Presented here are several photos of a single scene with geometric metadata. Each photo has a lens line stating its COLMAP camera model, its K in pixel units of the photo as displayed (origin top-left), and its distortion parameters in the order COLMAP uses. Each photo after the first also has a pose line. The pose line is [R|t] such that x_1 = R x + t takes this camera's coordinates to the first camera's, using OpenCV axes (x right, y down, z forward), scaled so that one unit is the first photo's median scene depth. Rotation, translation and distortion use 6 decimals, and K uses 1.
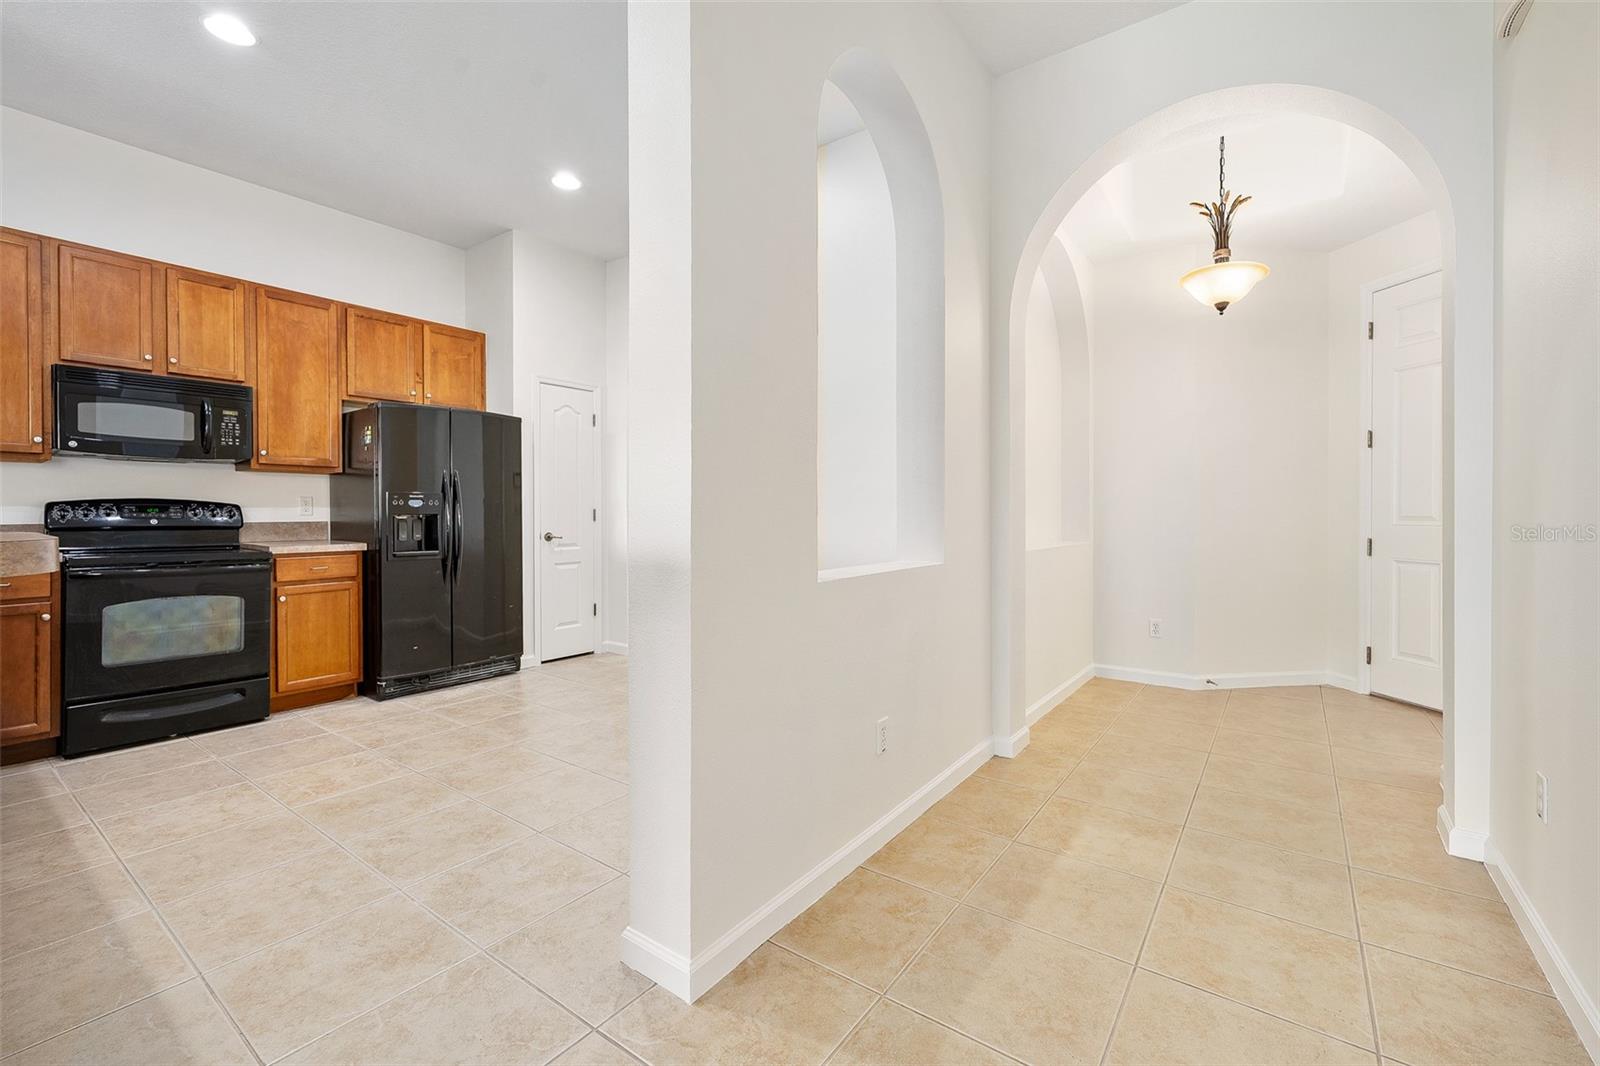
lens RADIAL K [[674.6, 0, 800.0], [0, 674.6, 515.5], [0, 0, 1]] dist [-0.000190, -0.000042]
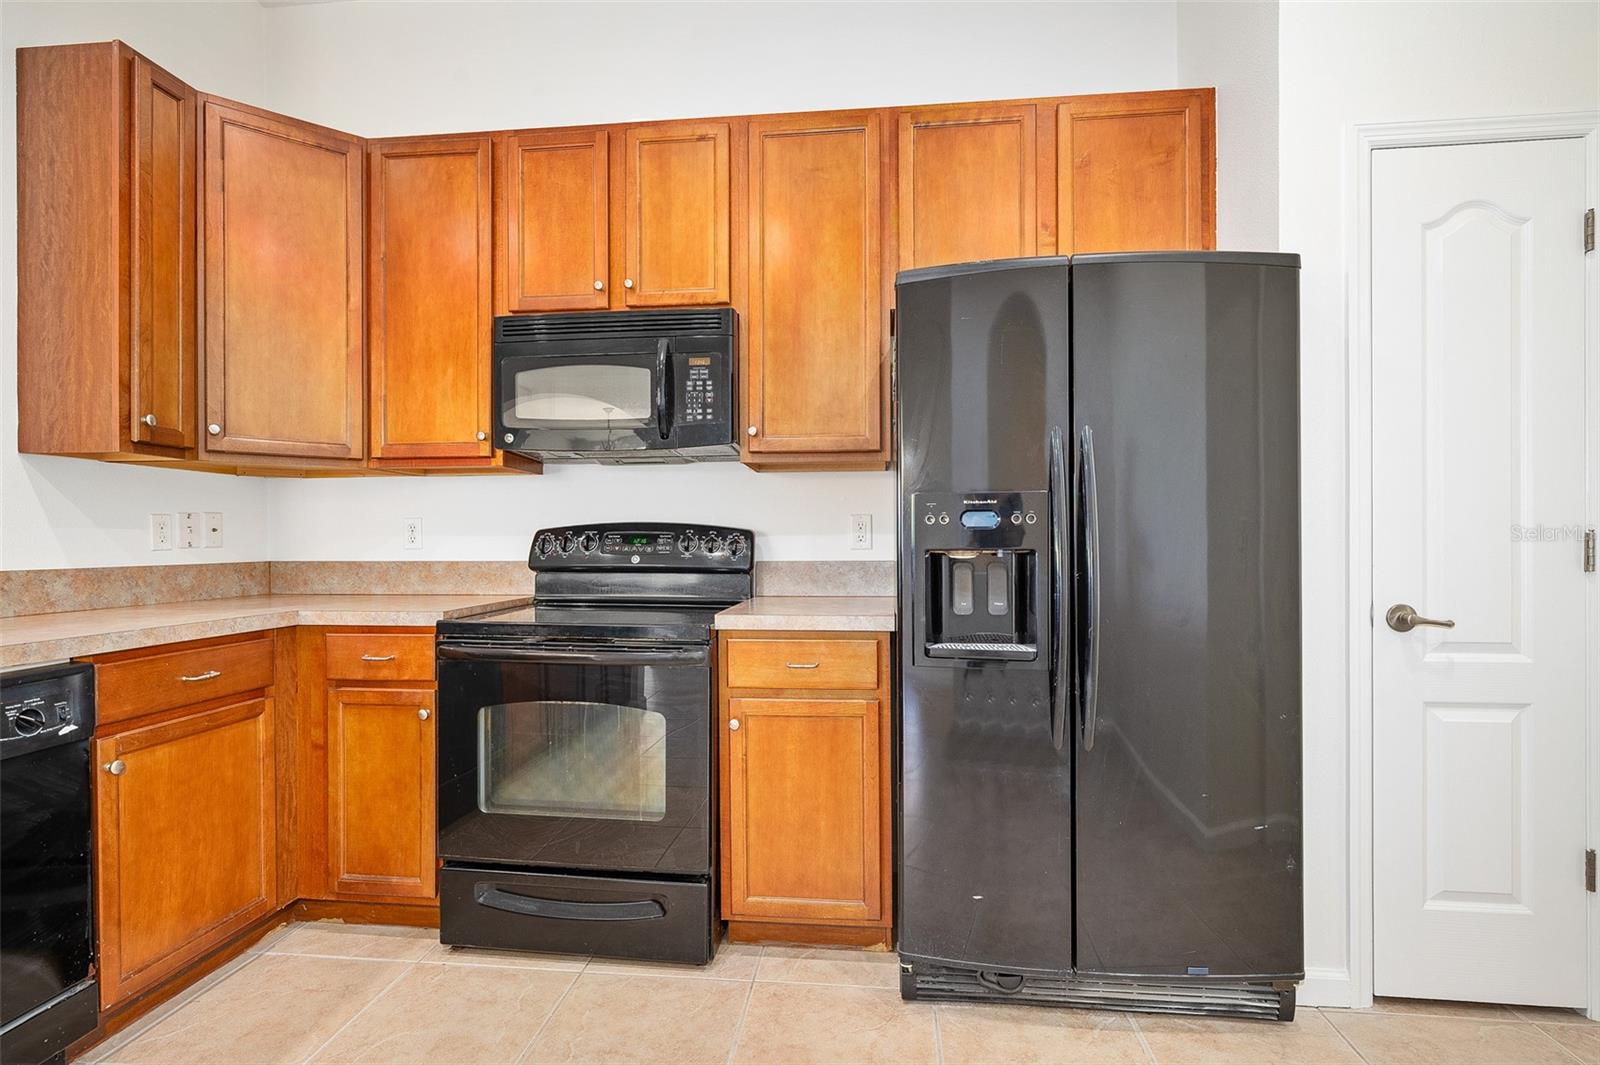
lens RADIAL K [[777.2, 0, 801.0], [0, 777.2, 546.2], [0, 0, 1]] dist [-0.000744, 0.000453]
pose [[0.500019, 0.003202, -0.866008, -0.257967], [0.000021, 0.999993, 0.003709, -0.005382], [0.866014, -0.001873, 0.500016, 0.749280]]
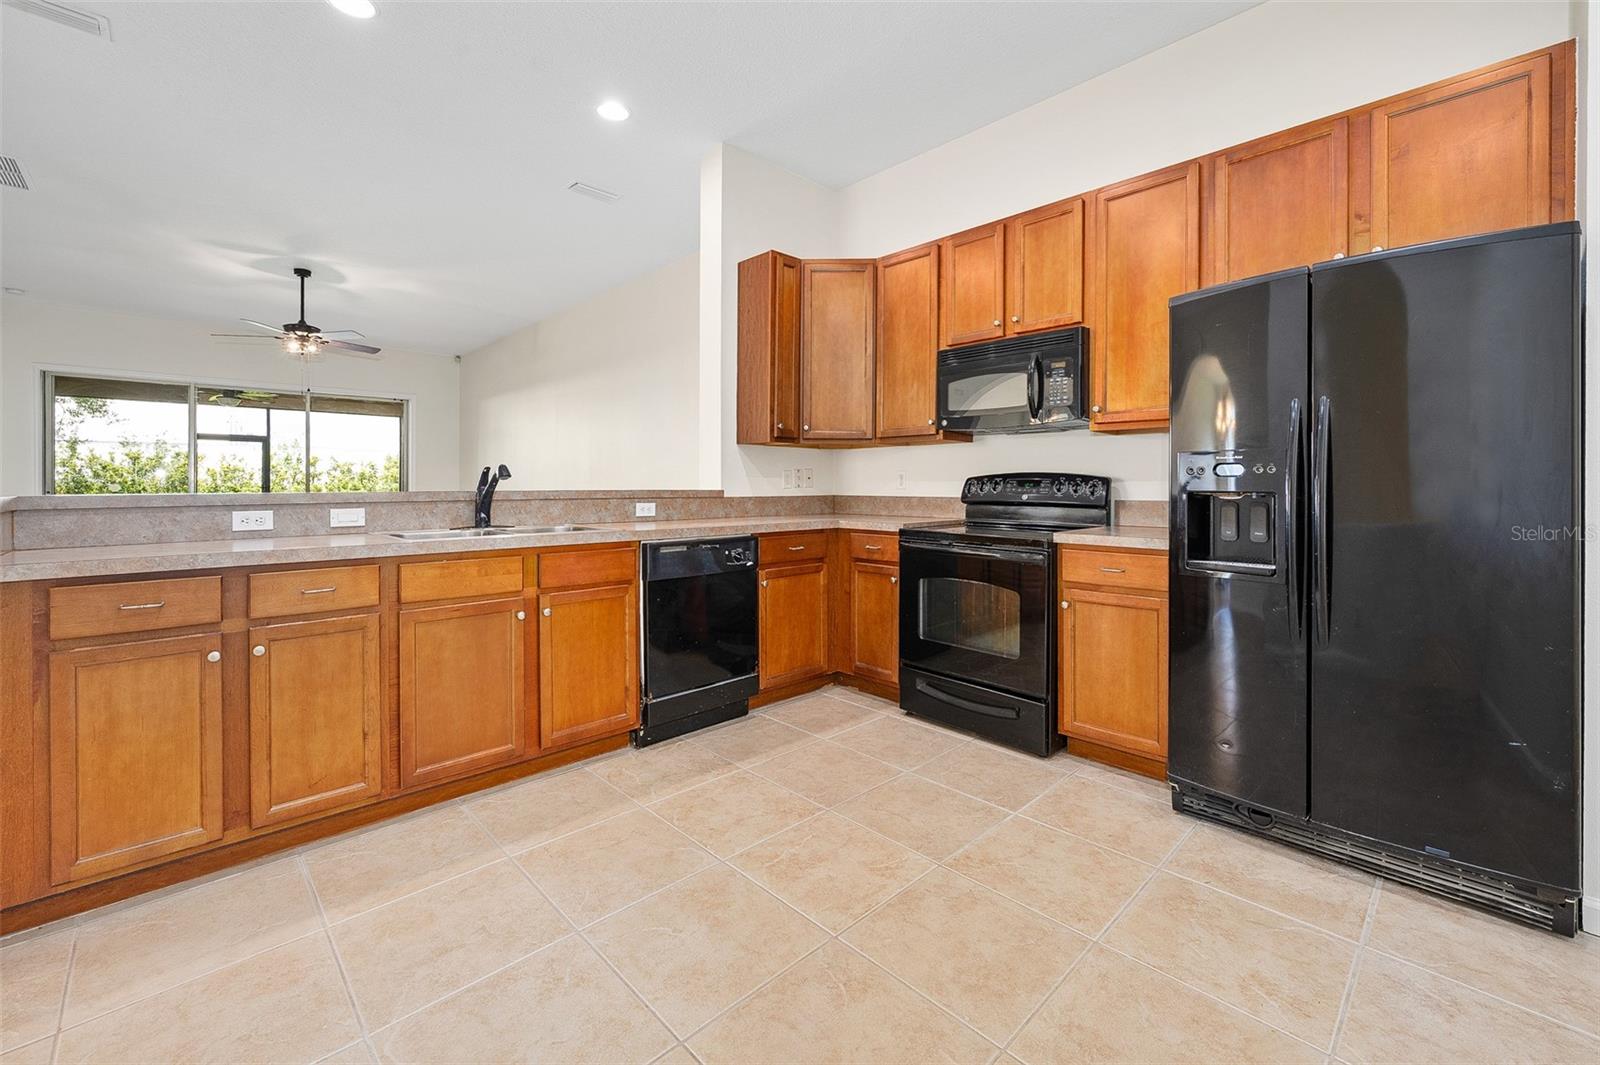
lens RADIAL K [[659.5, 0, 796.2], [0, 659.5, 487.2], [0, 0, 1]] dist [-0.000639, 0.000014]
pose [[-0.178529, 0.002222, -0.983932, -0.005661], [-0.006081, 0.999976, 0.003362, -0.005452], [0.983916, 0.006584, -0.178512, 0.822952]]
